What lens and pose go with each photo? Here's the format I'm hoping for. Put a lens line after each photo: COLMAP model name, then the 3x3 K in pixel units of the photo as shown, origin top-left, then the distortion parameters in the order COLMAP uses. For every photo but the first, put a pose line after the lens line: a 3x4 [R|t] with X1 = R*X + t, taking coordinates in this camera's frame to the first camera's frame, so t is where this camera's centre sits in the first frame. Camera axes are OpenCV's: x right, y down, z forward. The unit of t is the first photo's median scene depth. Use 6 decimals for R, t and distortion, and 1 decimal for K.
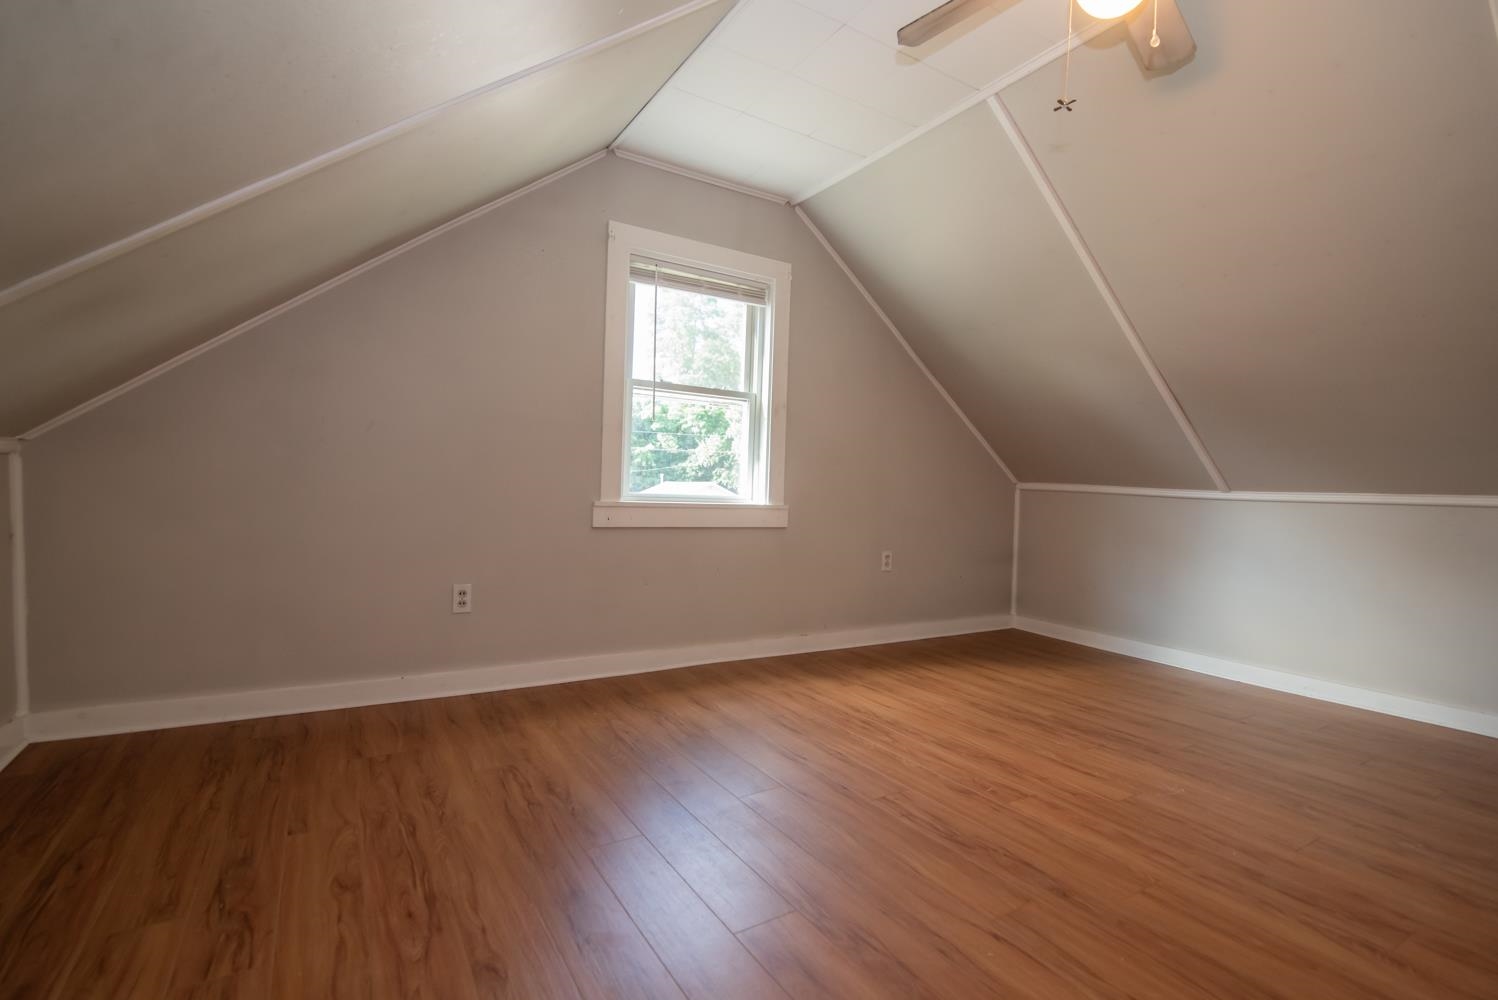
lens RADIAL K [[696.0, 0, 749.0], [0, 696.0, 500.0], [0, 0, 1]] dist [-0.005164, -0.000927]
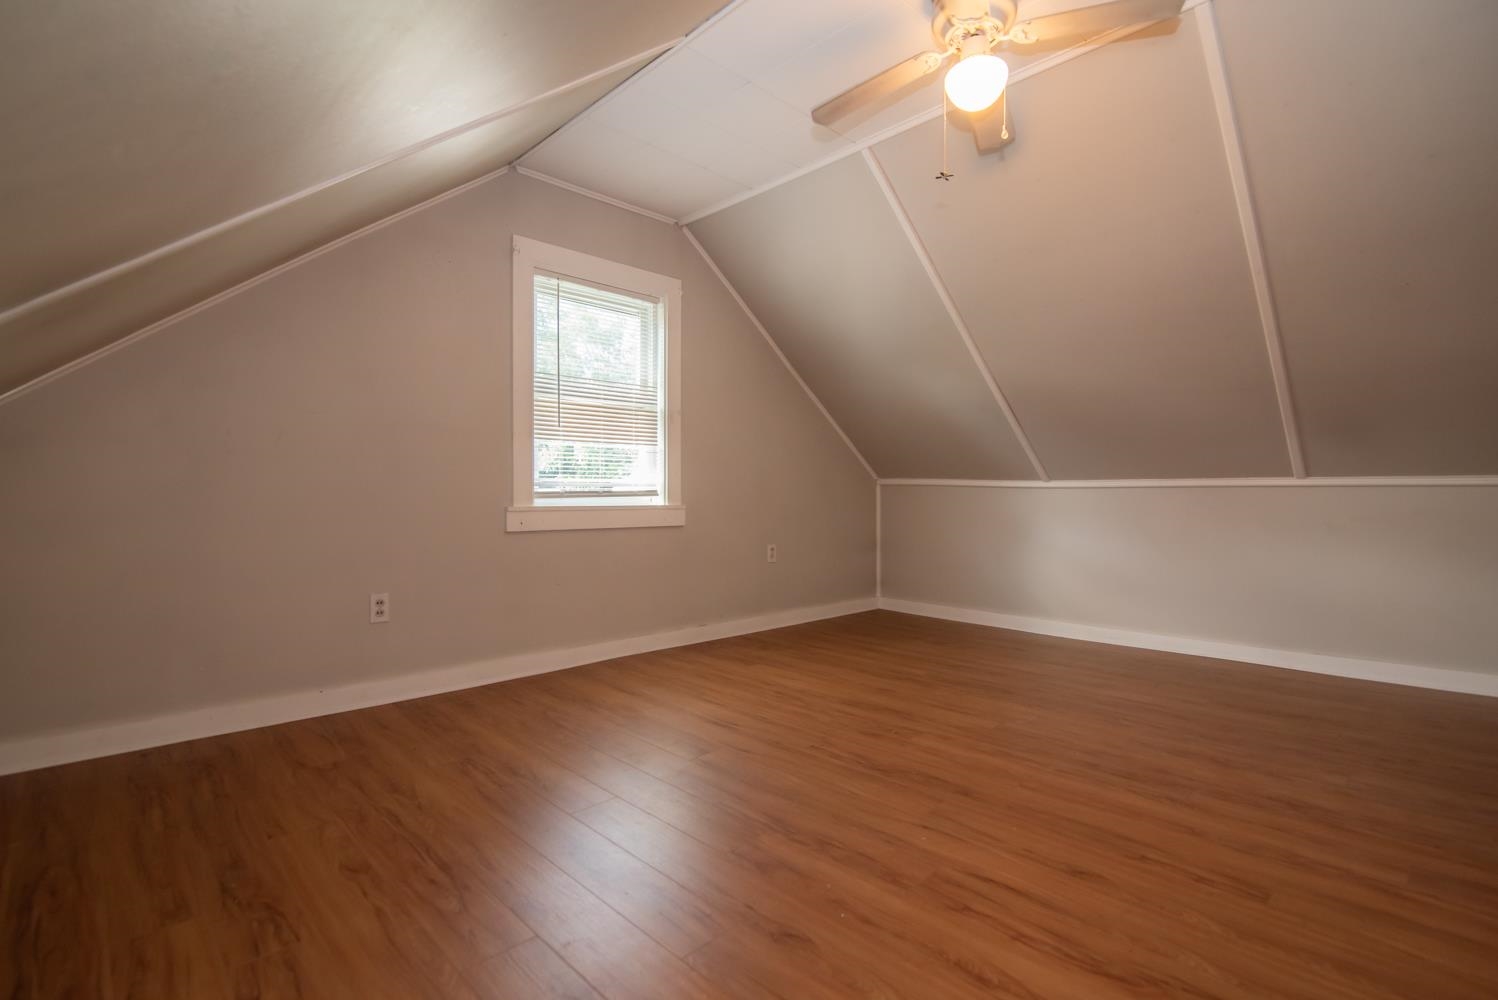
lens RADIAL K [[703.0, 0, 749.0], [0, 703.0, 500.0], [0, 0, 1]] dist [-0.002219, 0.000479]
pose [[0.974947, -0.033264, 0.219936, -0.127894], [0.034426, 0.999406, -0.001452, 0.007291], [-0.219757, 0.008987, 0.975513, -0.114945]]
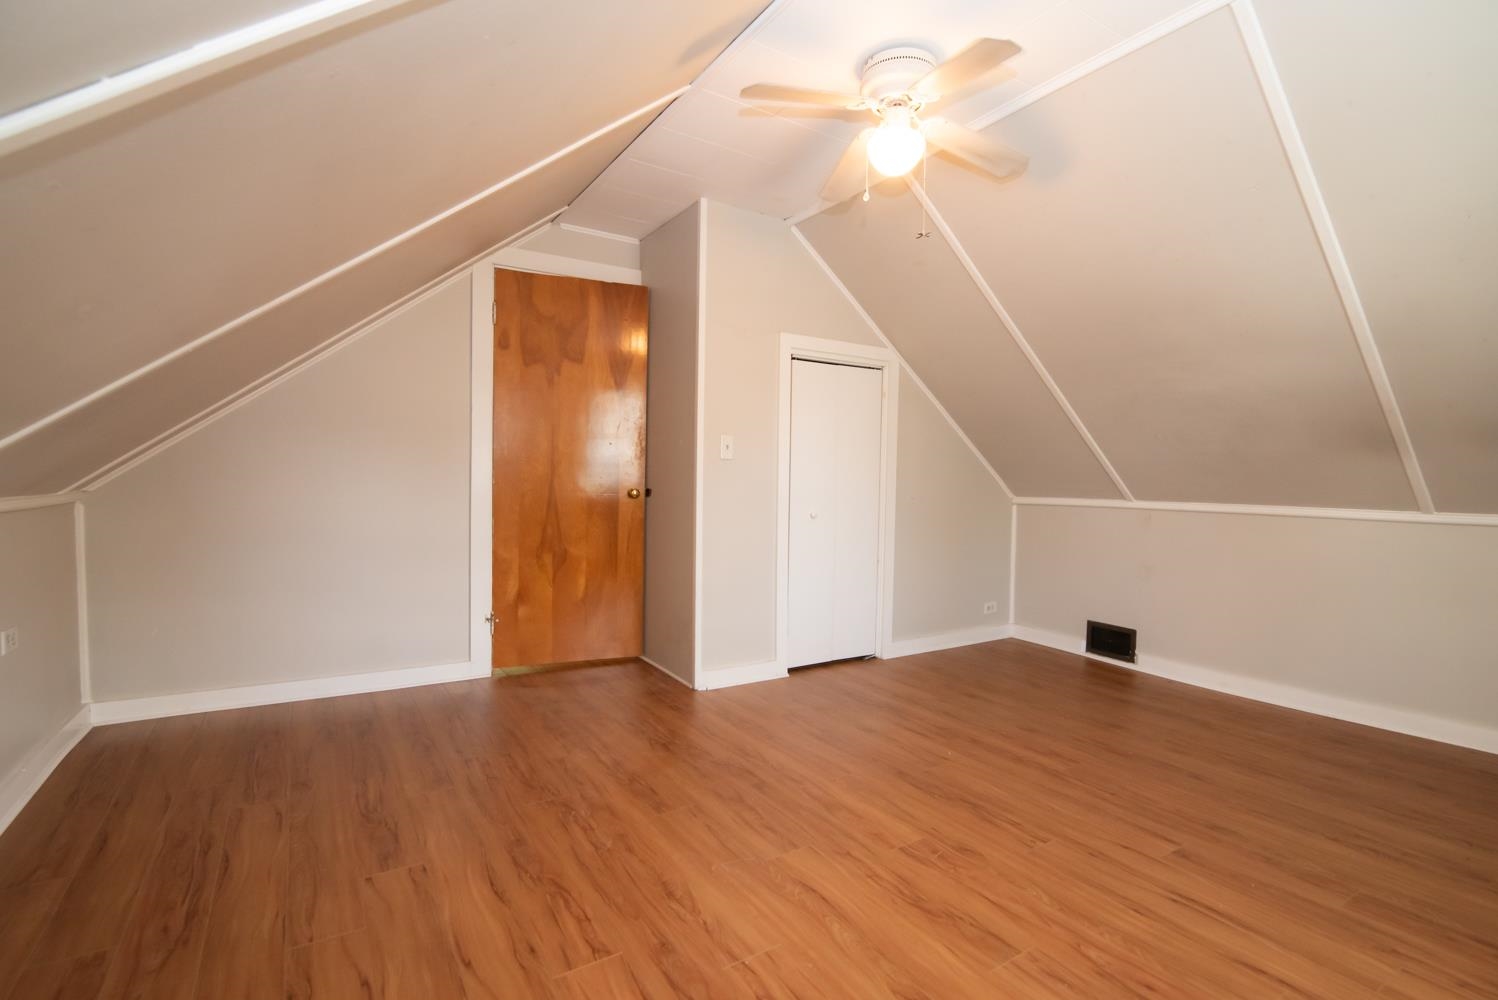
lens RADIAL K [[714.0, 0, 723.5], [0, 714.0, 492.2], [0, 0, 1]] dist [-0.015707, -0.000728]
pose [[-0.998722, -0.049475, 0.010341, 0.542729], [-0.048995, 0.997899, 0.042396, -0.079547], [-0.012416, 0.041835, -0.999047, 1.621208]]
